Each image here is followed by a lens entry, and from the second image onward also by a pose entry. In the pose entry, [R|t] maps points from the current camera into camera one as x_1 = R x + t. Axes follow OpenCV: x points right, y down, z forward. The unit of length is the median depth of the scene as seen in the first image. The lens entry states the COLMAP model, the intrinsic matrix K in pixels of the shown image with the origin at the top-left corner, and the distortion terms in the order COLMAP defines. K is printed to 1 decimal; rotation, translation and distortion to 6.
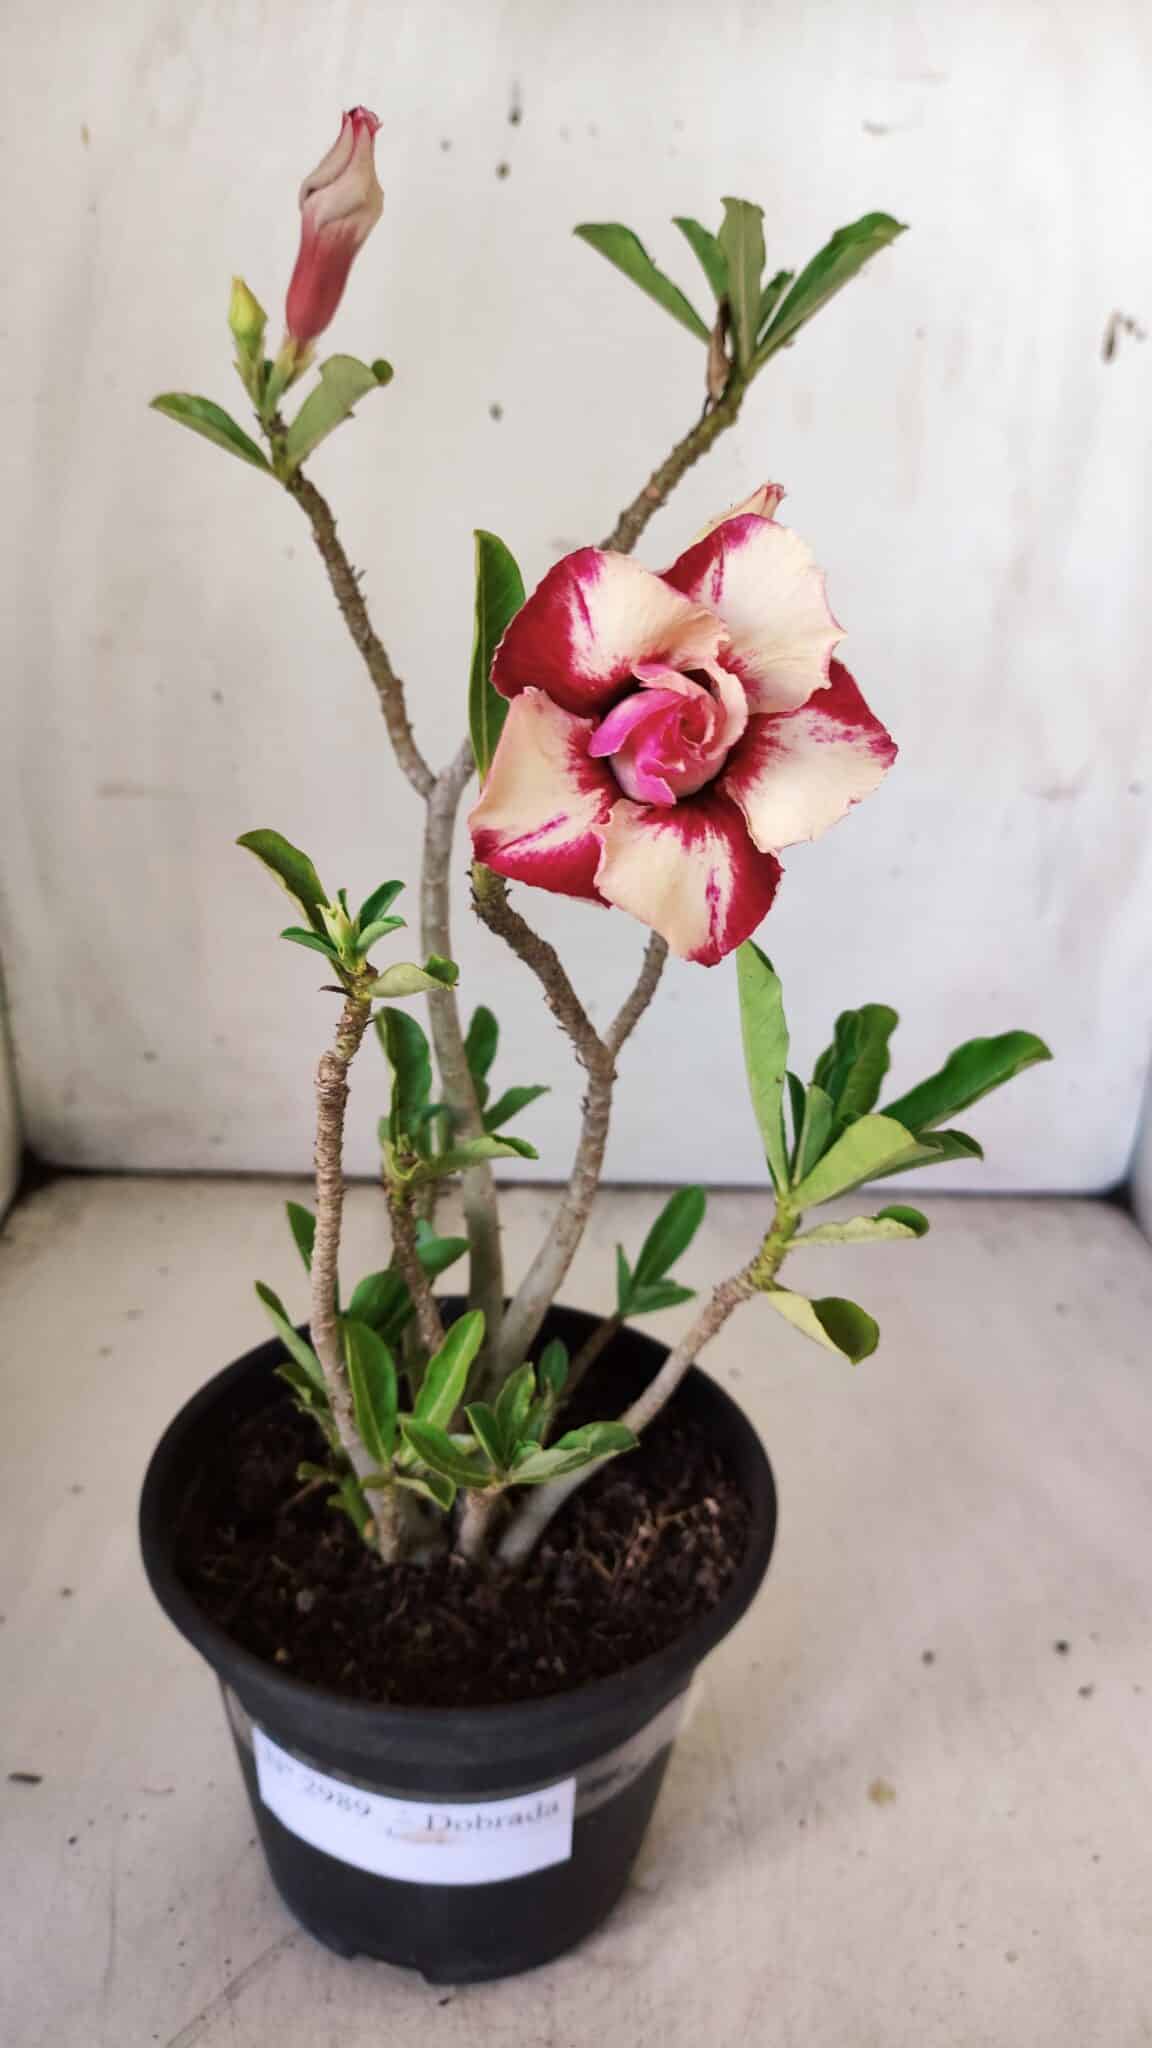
lens RADIAL K [[1590.8, 0, 564.3], [0, 1590.8, 1040.1], [0, 0, 1]] dist [0.043246, -0.078666]
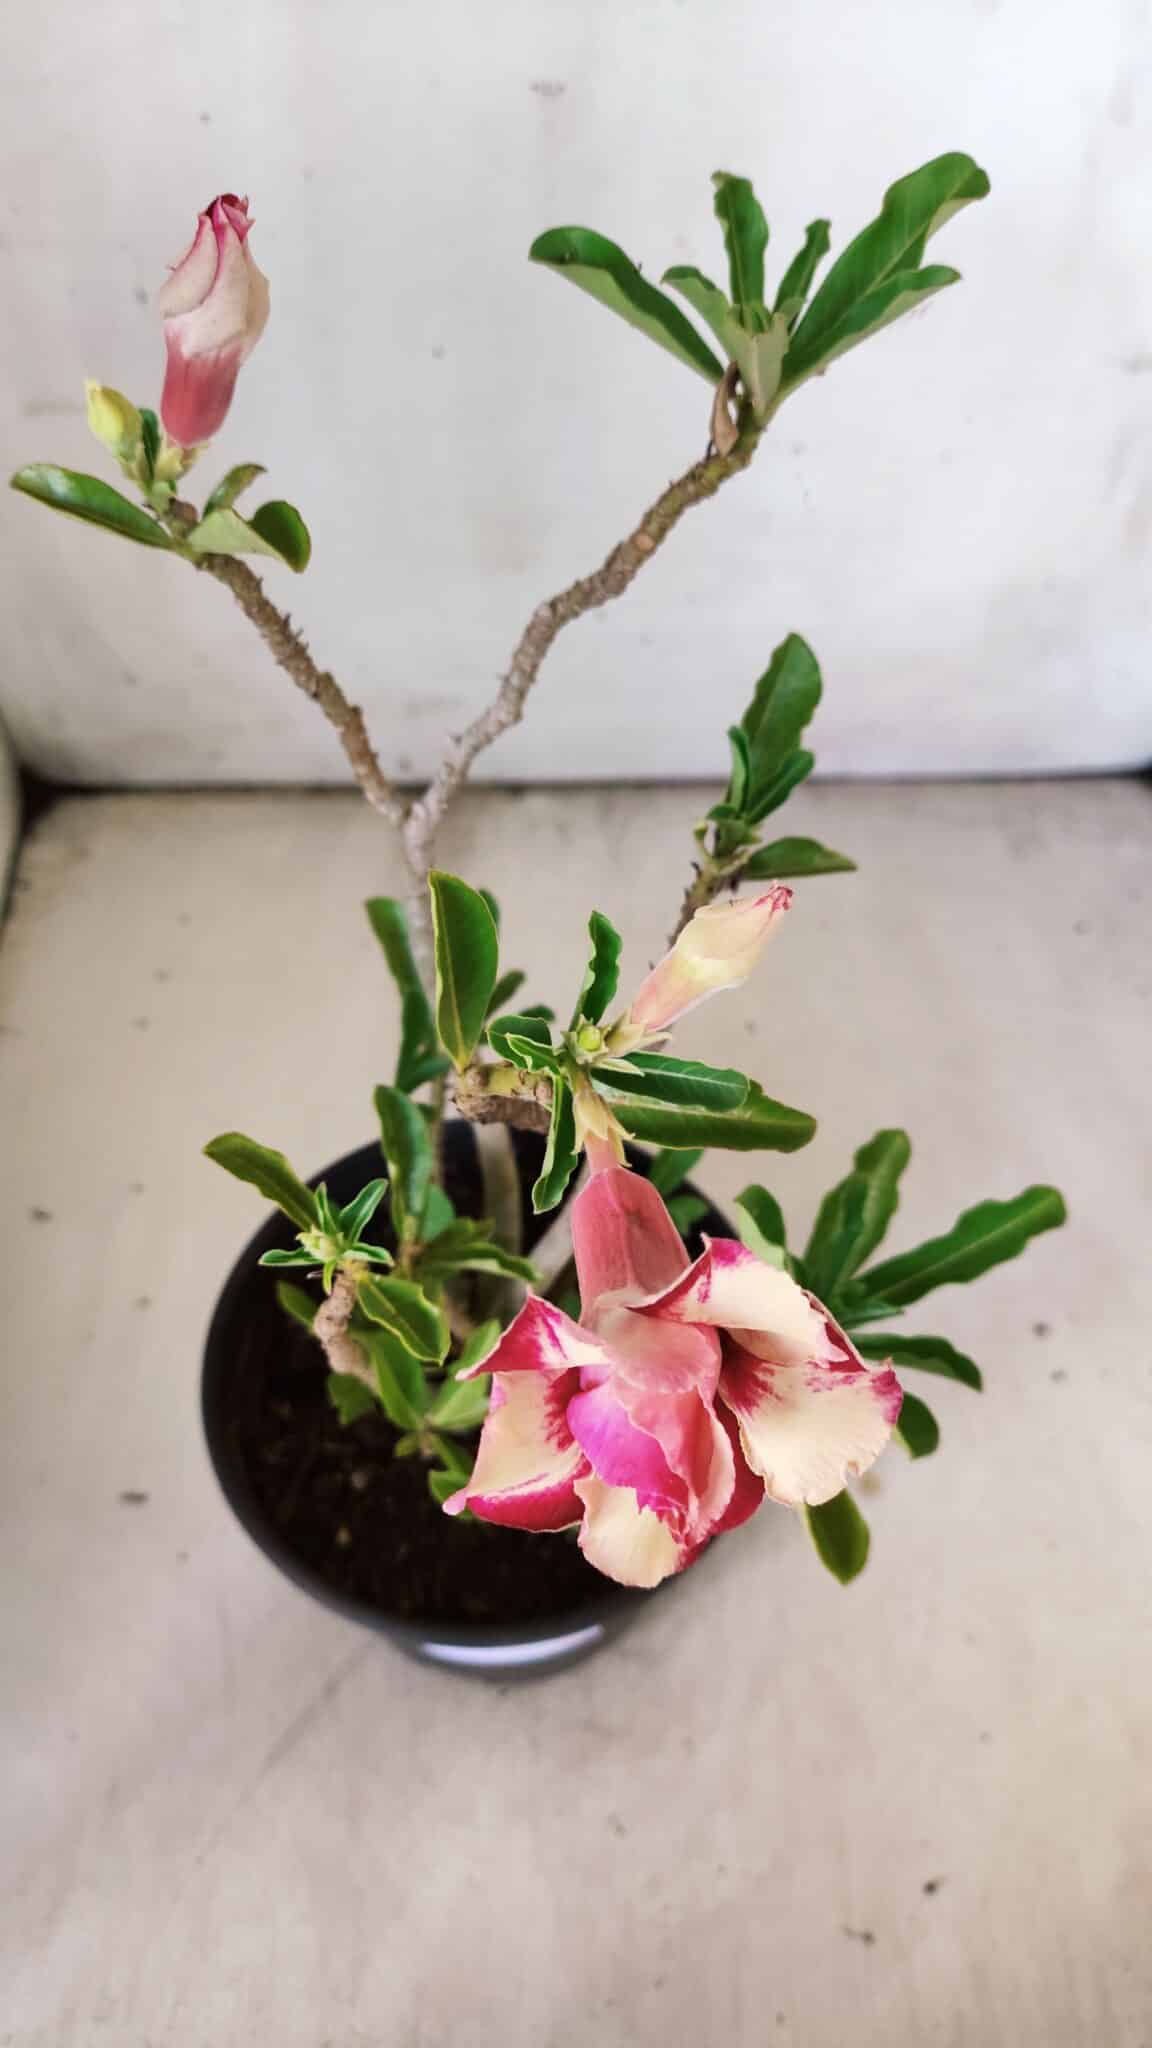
lens RADIAL K [[1590.8, 0, 570.0], [0, 1590.8, 1002.1], [0, 0, 1]] dist [0.043246, -0.078666]
pose [[0.999102, -0.033760, -0.025588, 0.028209], [0.041751, 0.886905, 0.460062, -0.478914], [0.007162, -0.460717, 0.887518, 0.163951]]
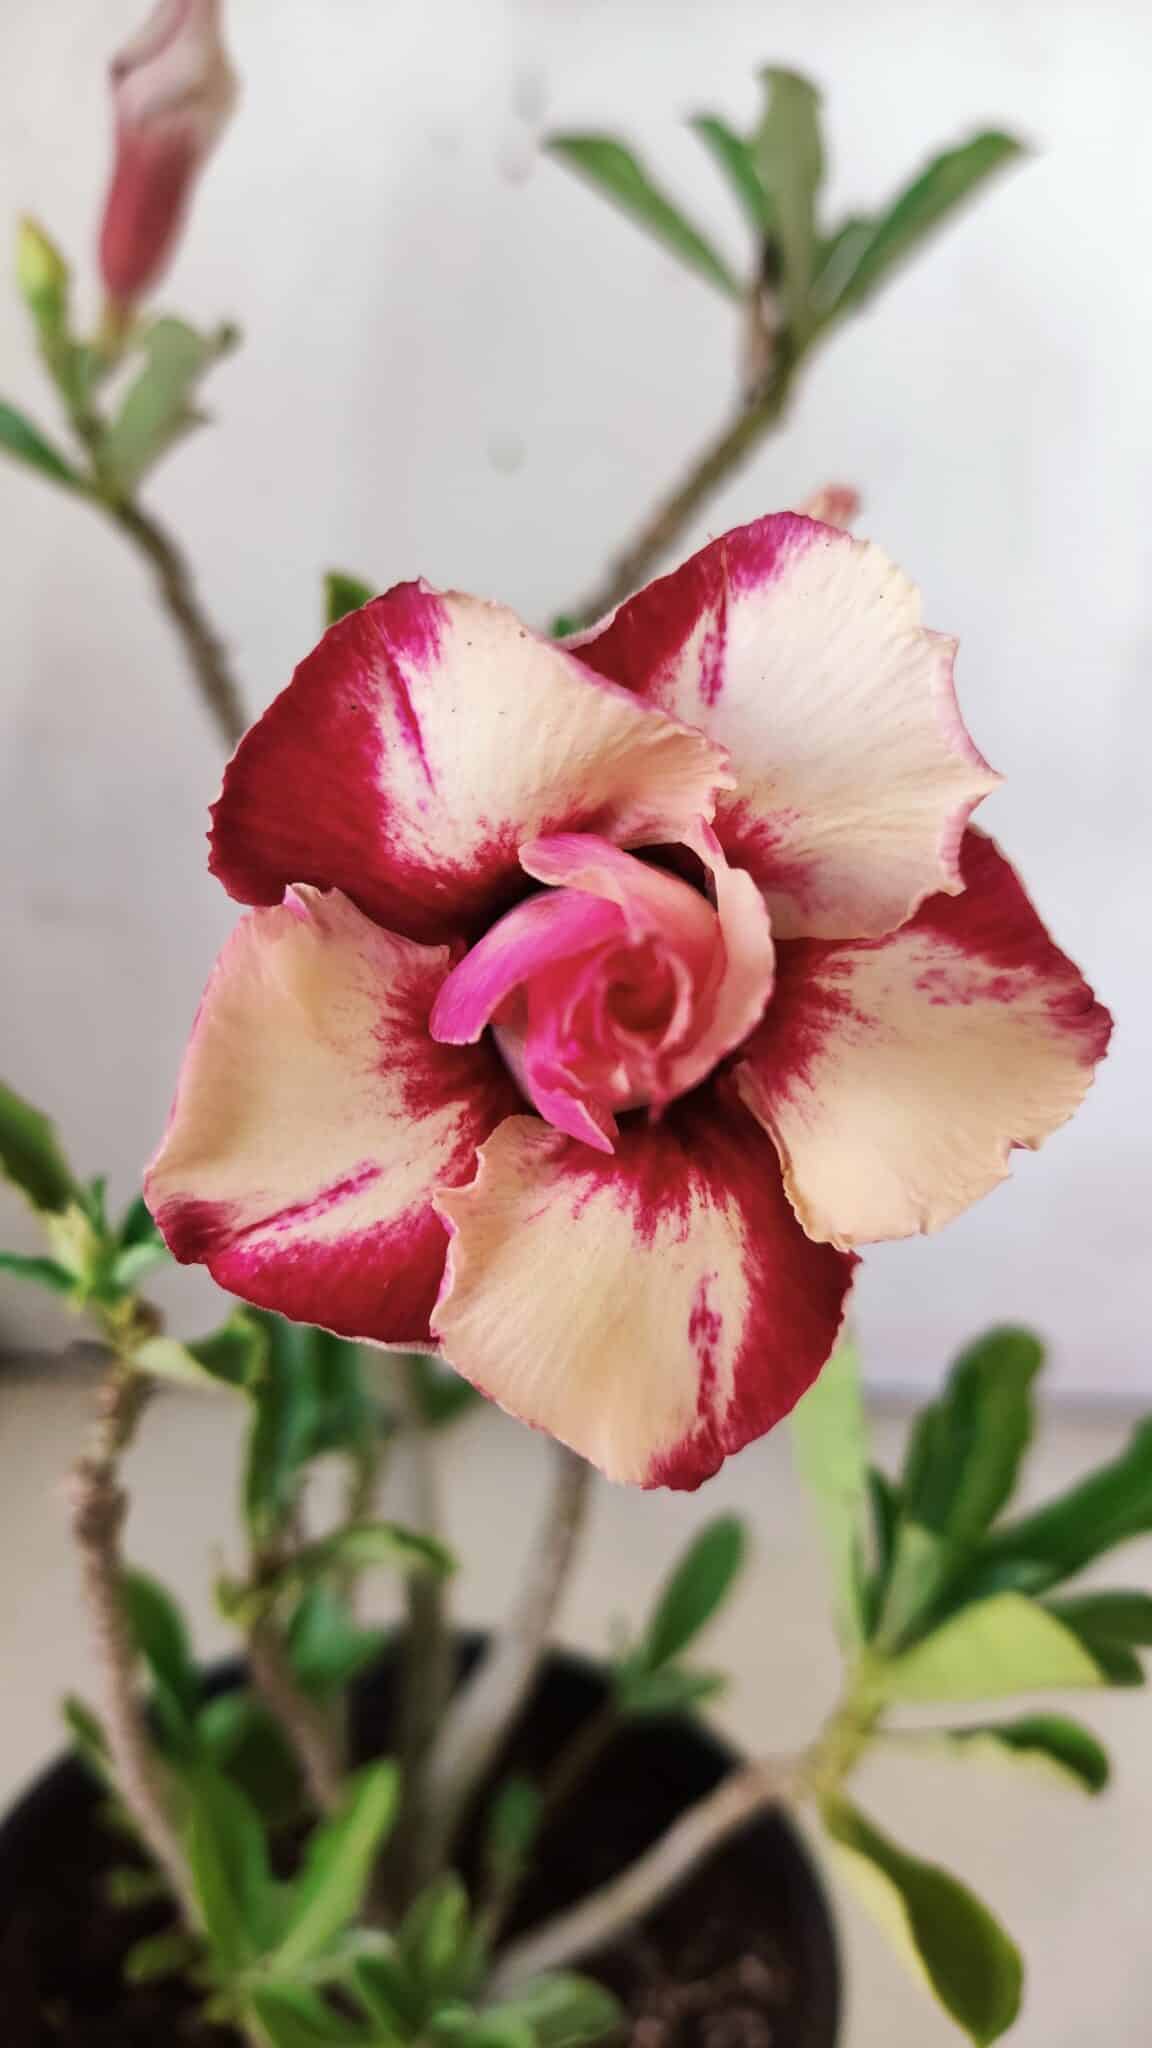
lens RADIAL K [[1666.0, 0, 583.0], [0, 1666.0, 1037.5], [0, 0, 1]] dist [-0.055465, 0.009696]
pose [[0.999517, 0.007445, -0.030162, 0.042453], [-0.009043, 0.998542, -0.053214, -0.088372], [0.029721, 0.053462, 0.998127, 0.305578]]
